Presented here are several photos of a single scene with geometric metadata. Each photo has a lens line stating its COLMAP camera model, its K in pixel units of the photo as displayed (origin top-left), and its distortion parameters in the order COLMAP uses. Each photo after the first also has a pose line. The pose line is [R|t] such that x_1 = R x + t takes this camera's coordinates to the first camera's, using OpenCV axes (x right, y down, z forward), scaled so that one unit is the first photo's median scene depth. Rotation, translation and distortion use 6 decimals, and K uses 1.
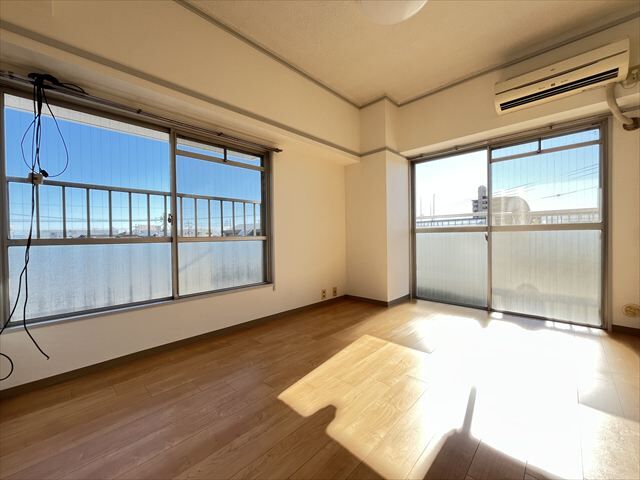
lens RADIAL K [[258.1, 0, 315.9], [0, 258.1, 240.6], [0, 0, 1]] dist [0.000852, 0.000172]
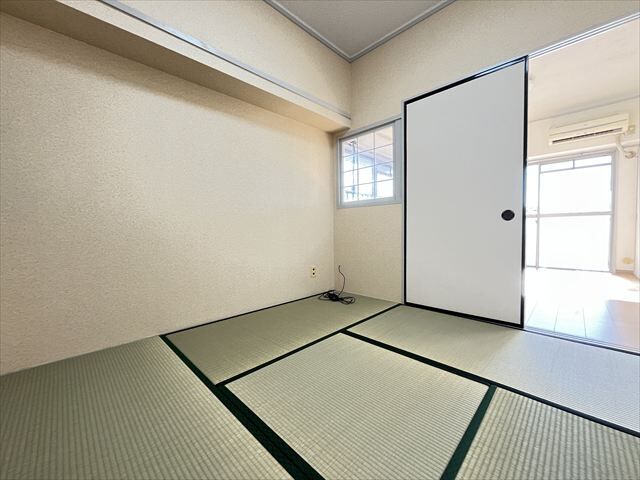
lens RADIAL K [[258.1, 0, 322.5], [0, 258.1, 239.0], [0, 0, 1]] dist [0.000852, 0.000172]
pose [[0.999960, -0.008674, -0.002175, -0.816164], [0.008736, 0.999509, 0.030091, 0.046183], [0.001912, -0.030109, 0.999545, -0.731109]]
